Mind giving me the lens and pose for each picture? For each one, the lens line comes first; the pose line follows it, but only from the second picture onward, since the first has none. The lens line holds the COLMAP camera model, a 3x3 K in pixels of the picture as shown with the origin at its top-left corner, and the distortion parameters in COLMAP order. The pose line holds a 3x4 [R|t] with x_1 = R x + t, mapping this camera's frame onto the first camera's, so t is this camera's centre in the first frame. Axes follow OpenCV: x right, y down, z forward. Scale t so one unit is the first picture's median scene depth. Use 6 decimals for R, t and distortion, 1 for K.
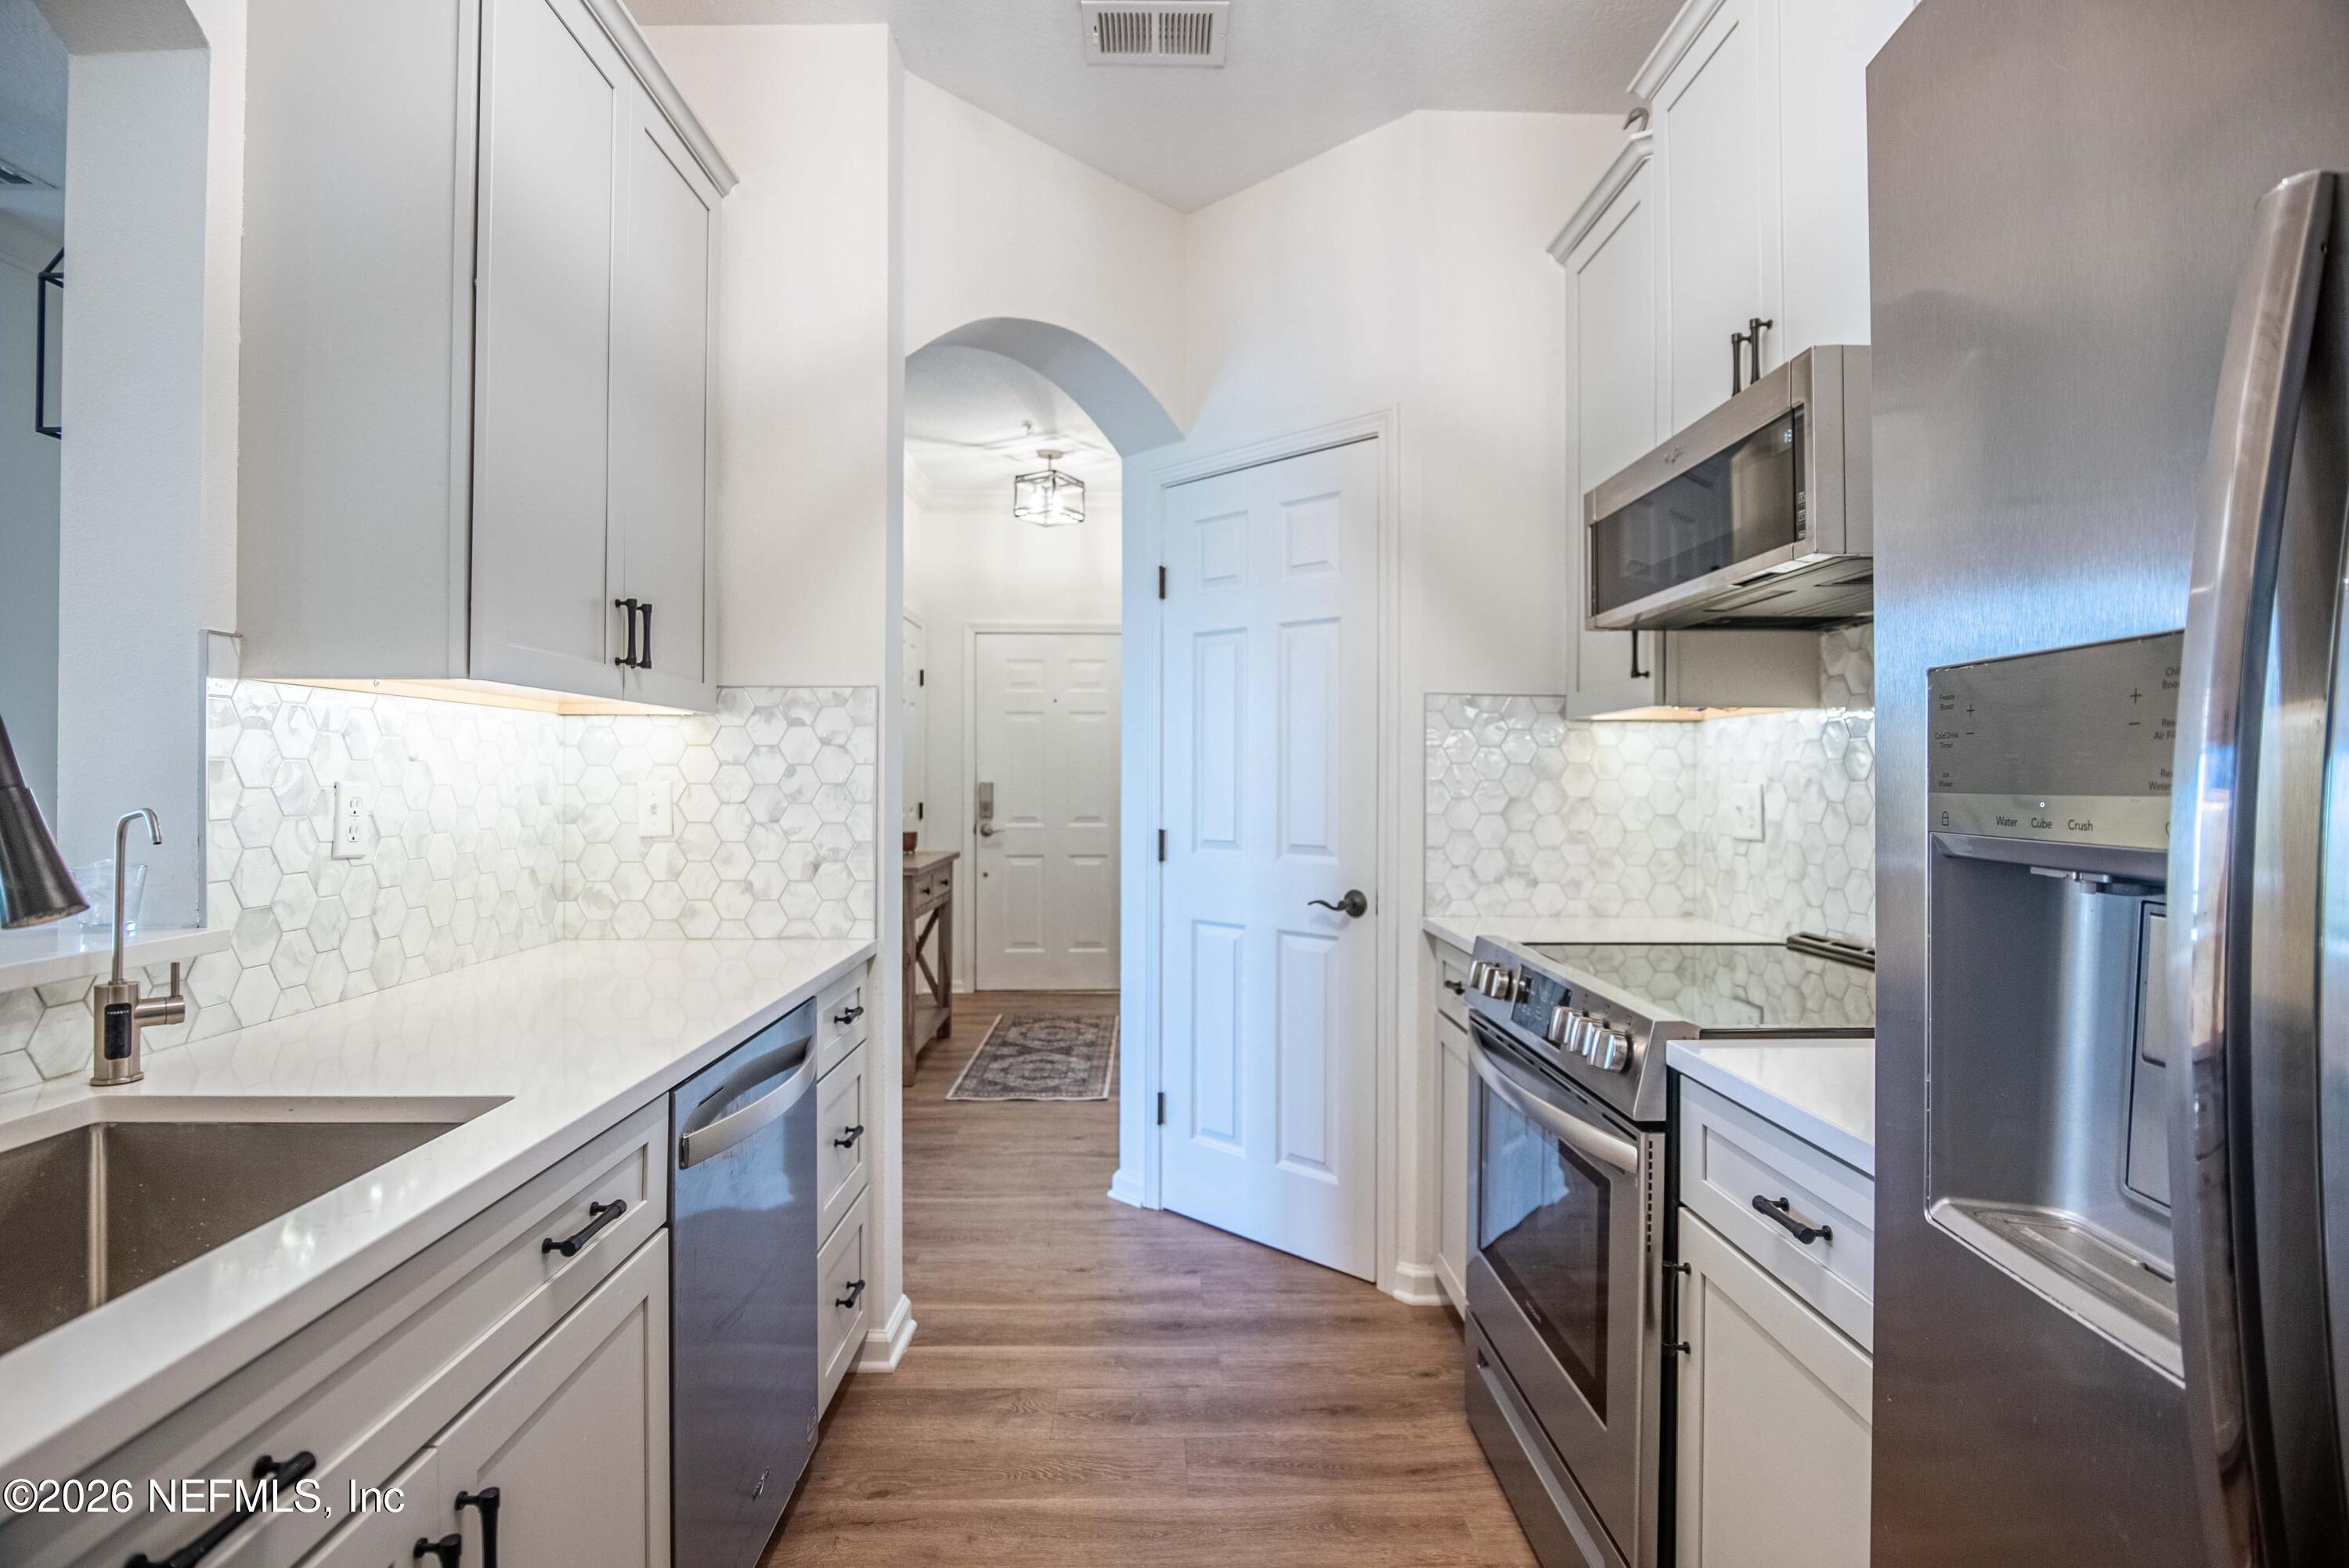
lens RADIAL K [[1155.7, 0, 1174.3], [0, 1155.7, 771.8], [0, 0, 1]] dist [-0.018492, 0.000499]
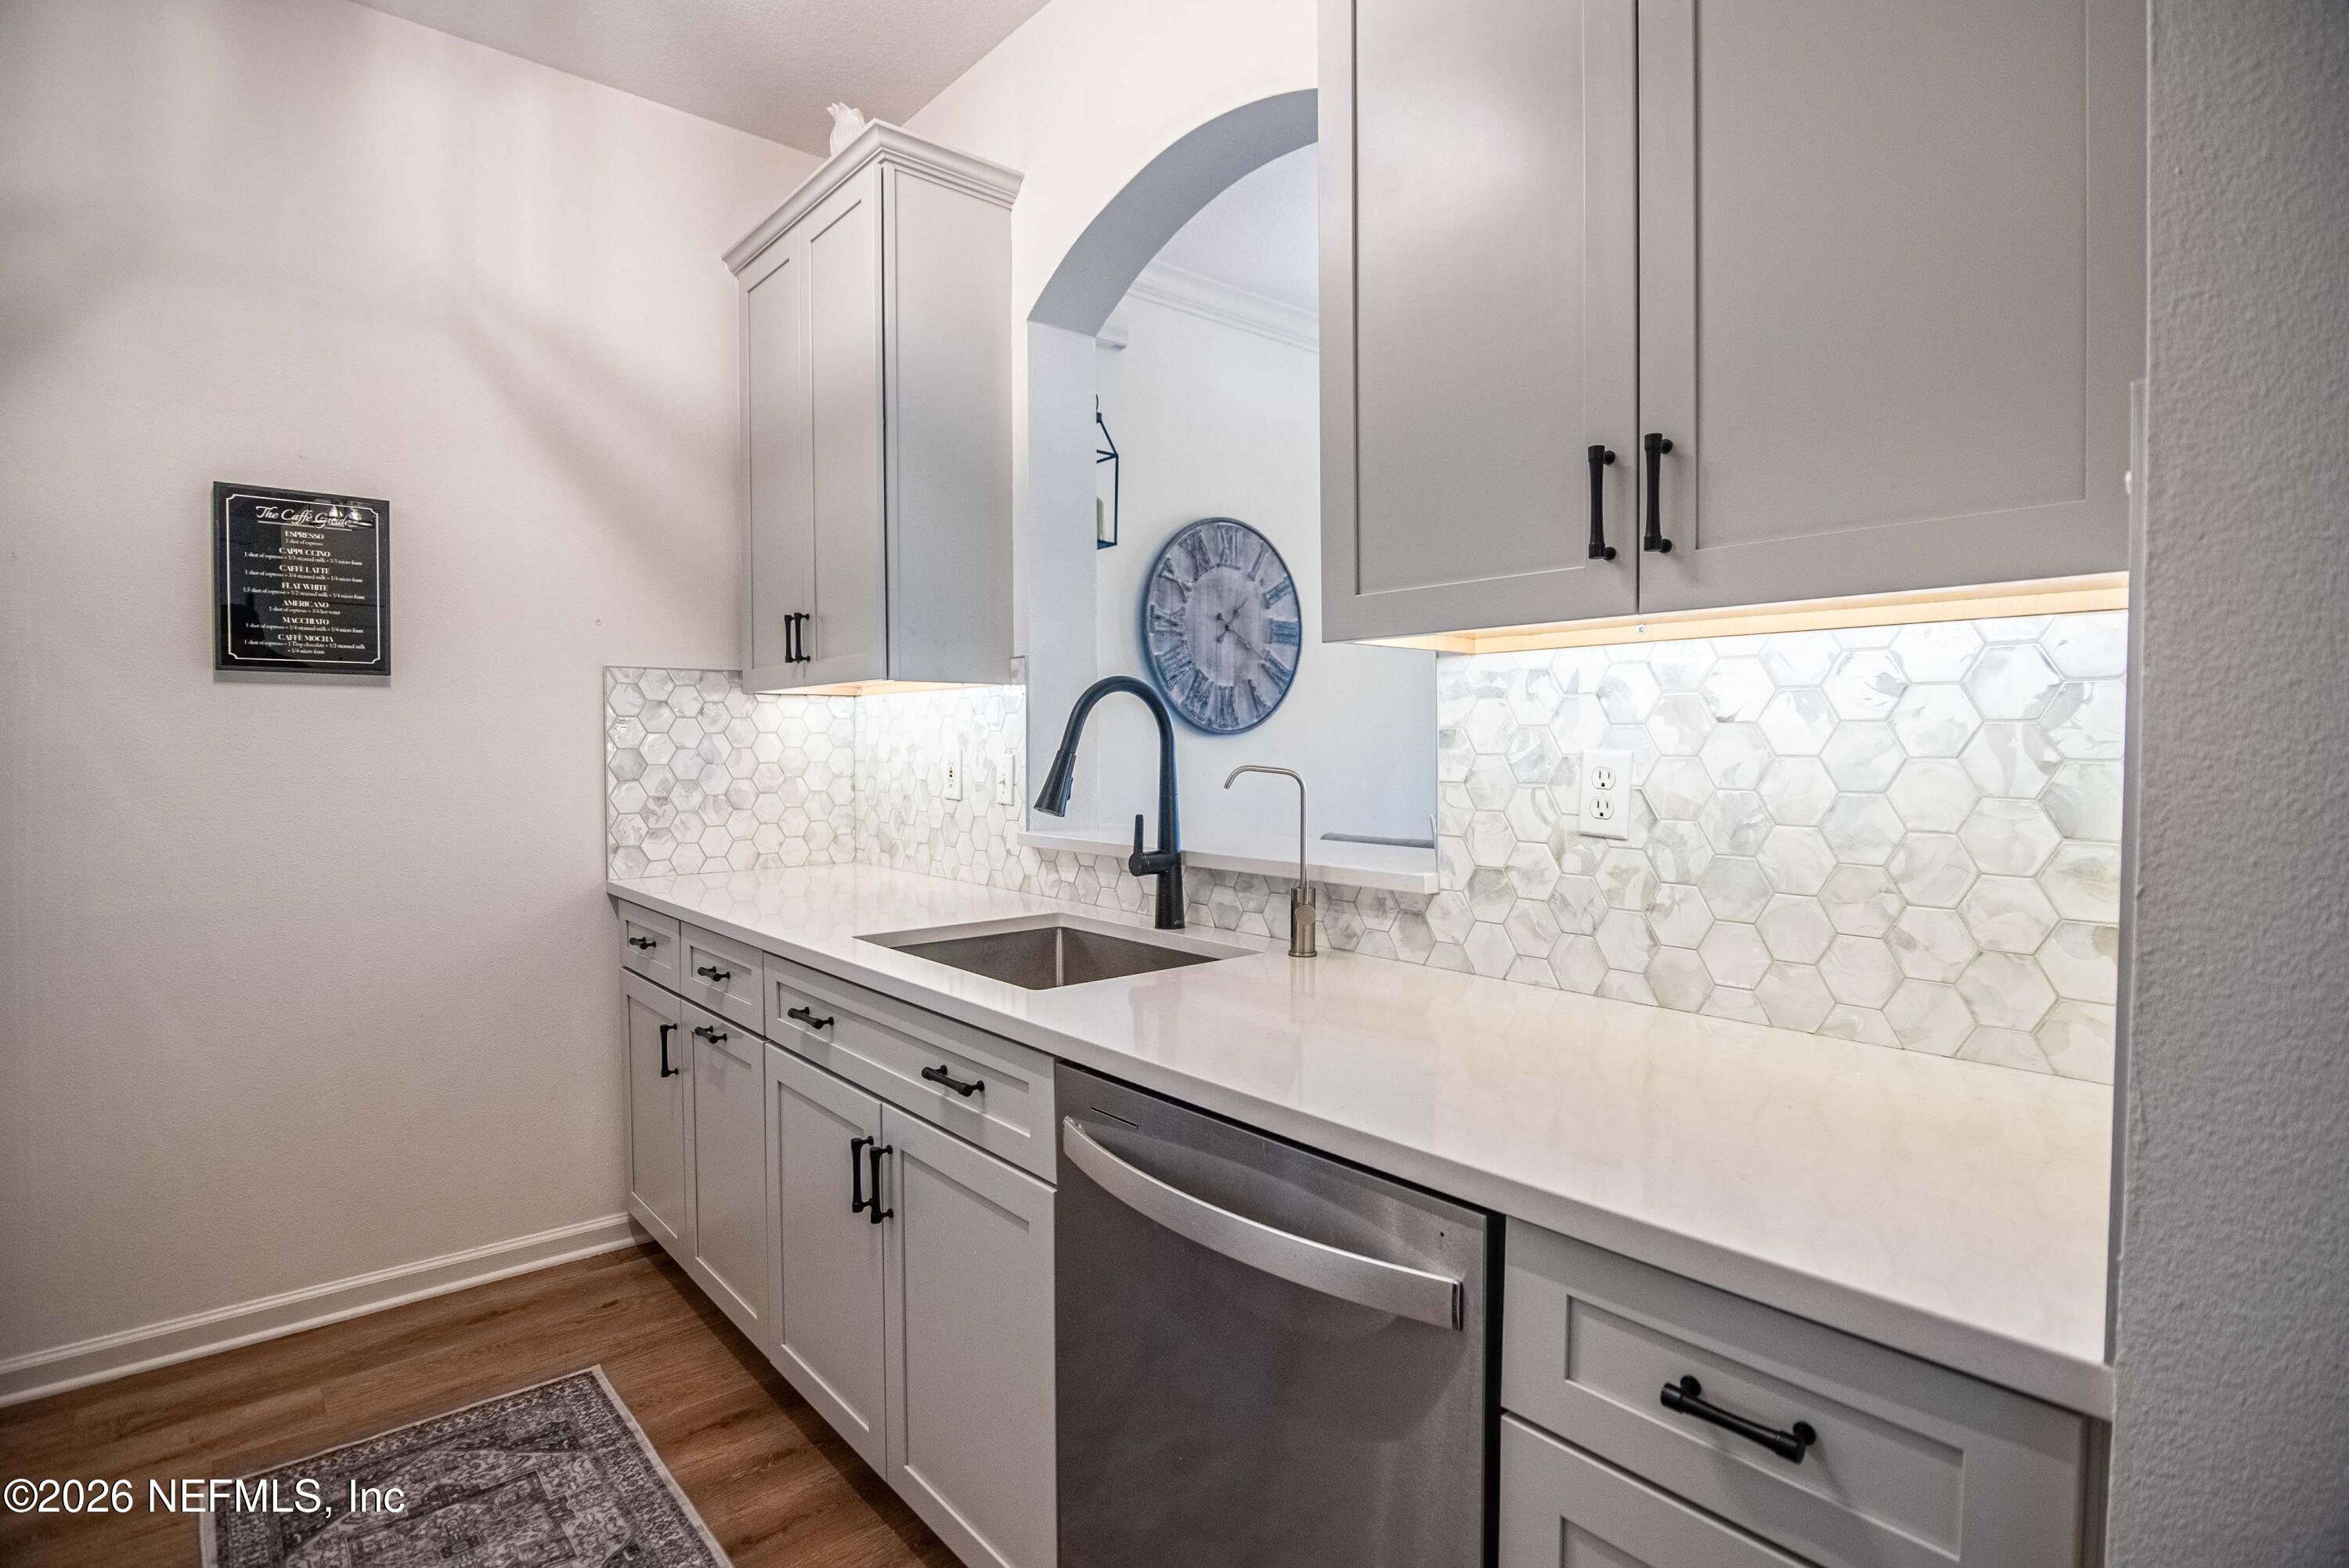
lens RADIAL K [[1155.7, 0, 1174.3], [0, 1155.7, 771.8], [0, 0, 1]] dist [-0.018492, 0.000499]
pose [[-0.774290, 0.014838, -0.632657, 0.084033], [0.003486, 0.999810, 0.019184, 0.007092], [0.632822, 0.012648, -0.774194, 1.375424]]
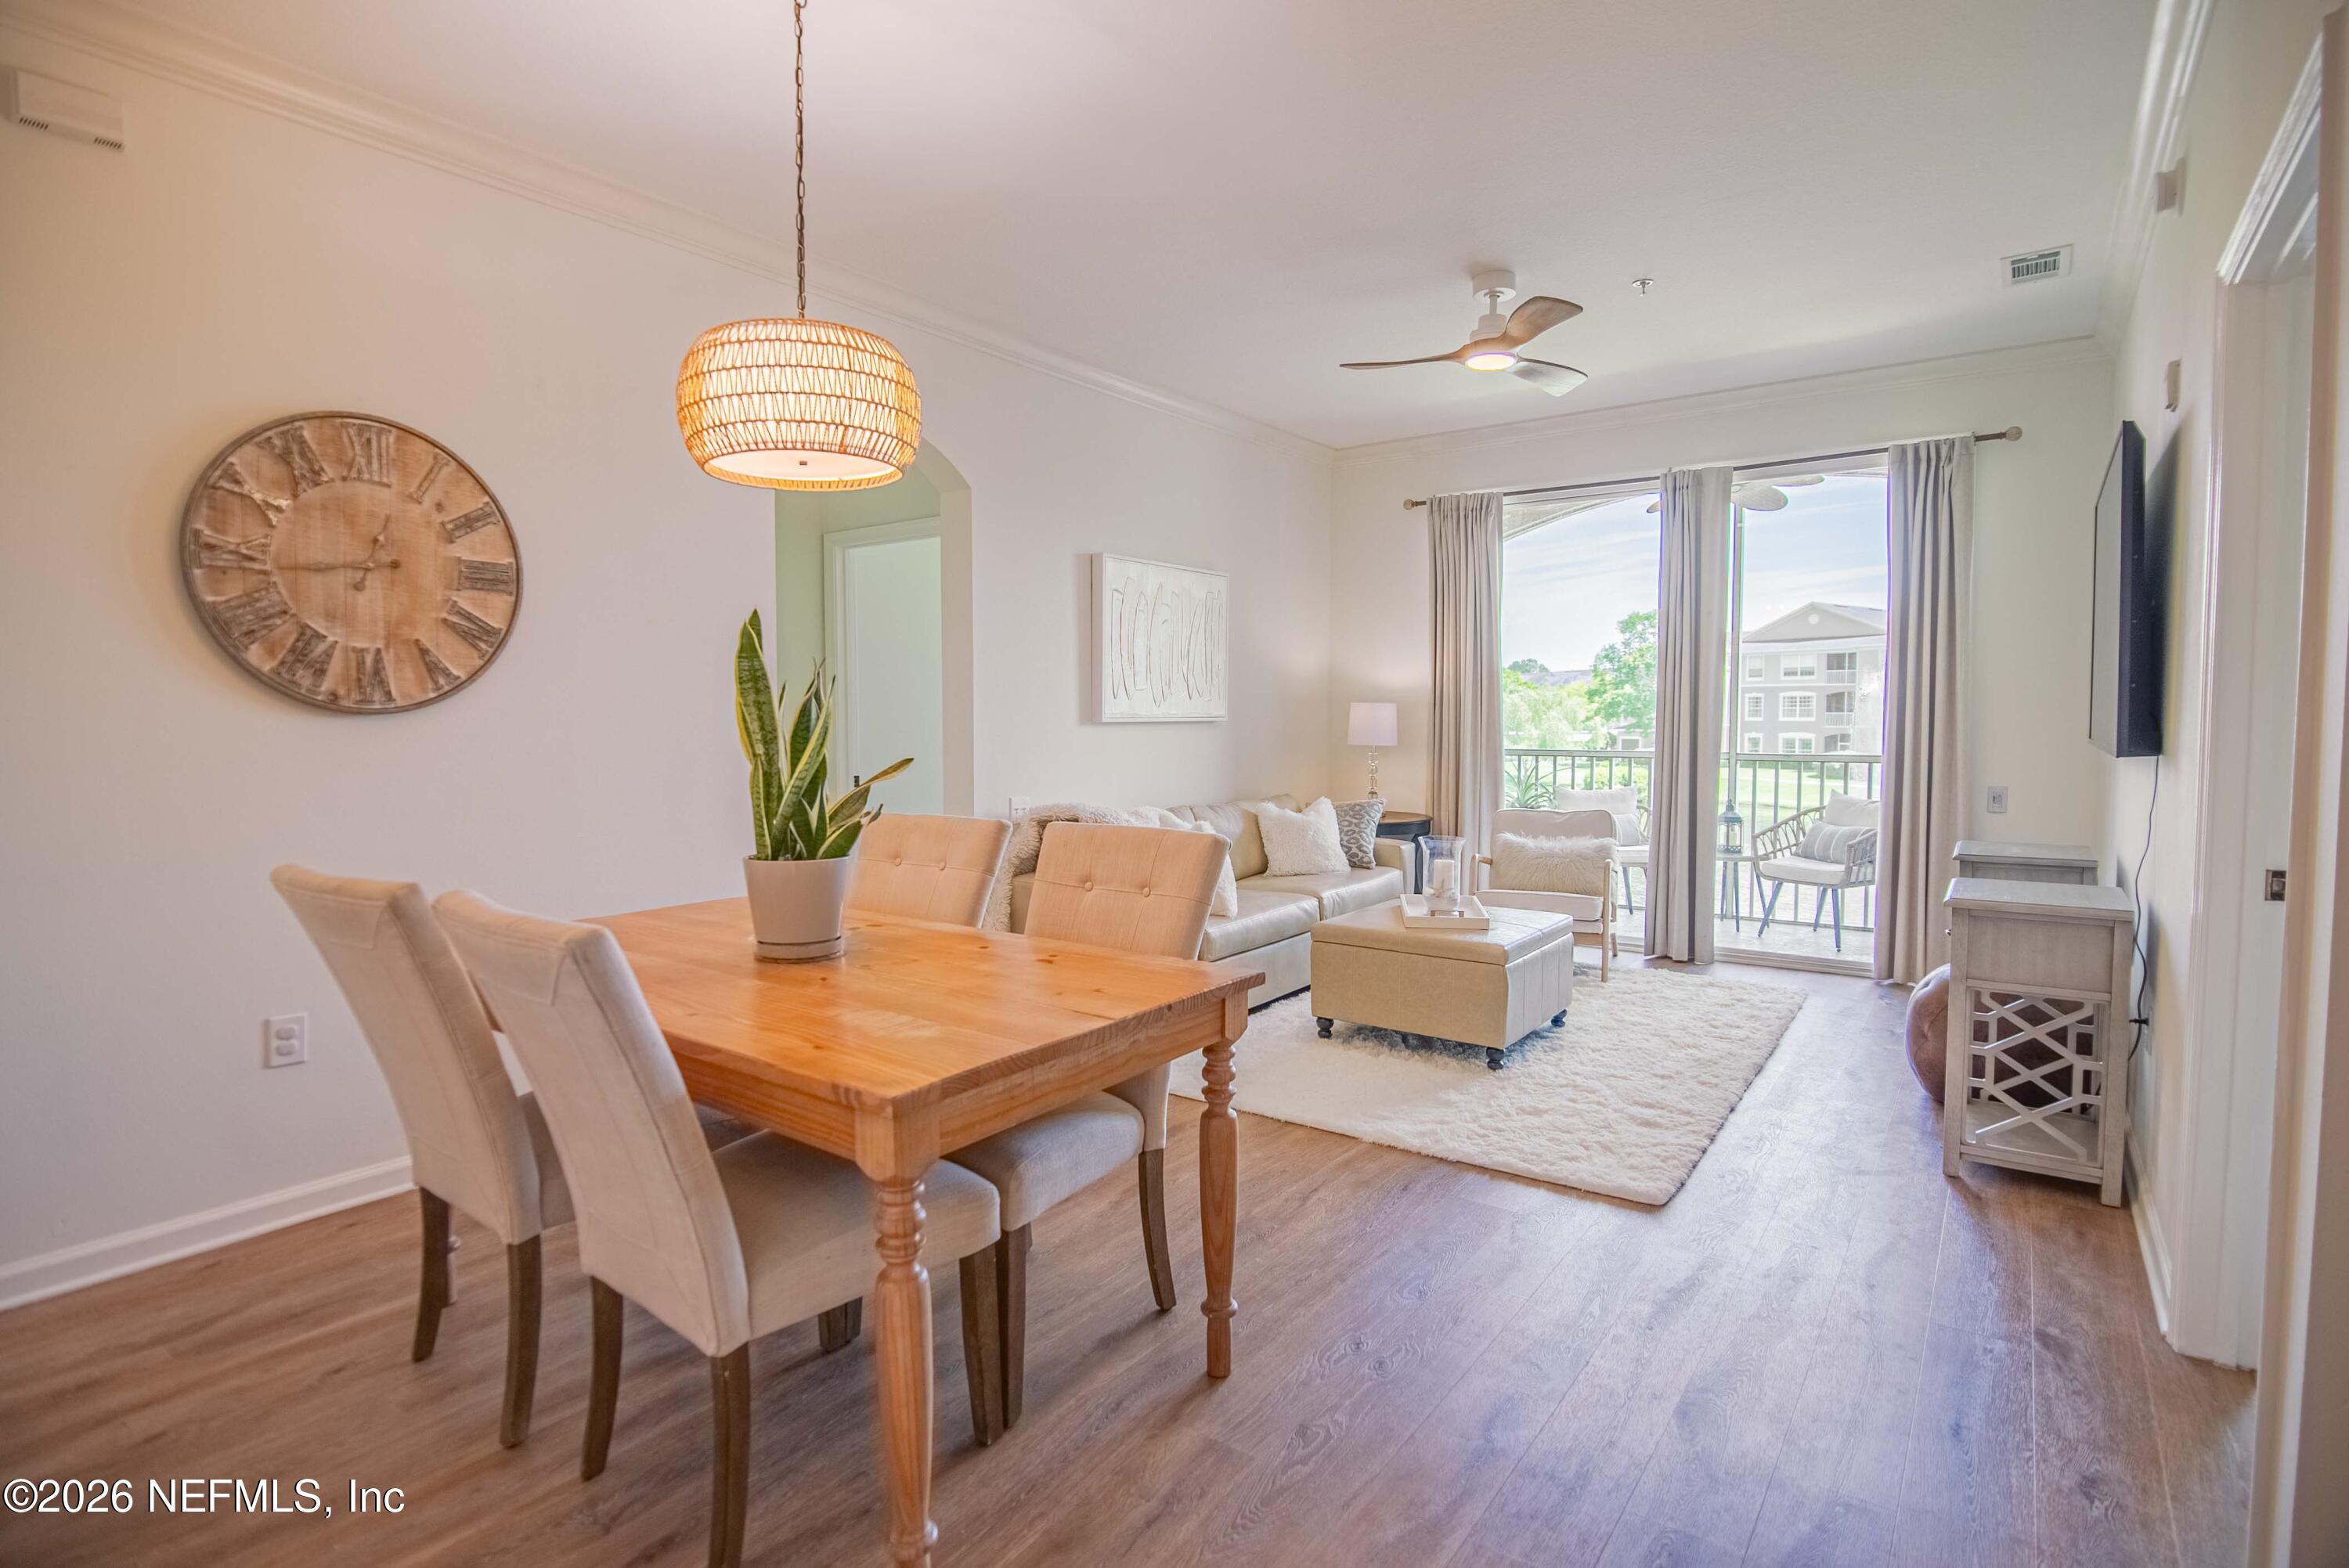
lens RADIAL K [[1148.8, 0, 1172.5], [0, 1148.8, 775.3], [0, 0, 1]] dist [-0.023390, 0.000824]
pose [[-0.609939, 0.039922, -0.791442, -0.816949], [0.004528, 0.998889, 0.046897, -0.006525], [0.792436, 0.025021, -0.609442, 1.566921]]
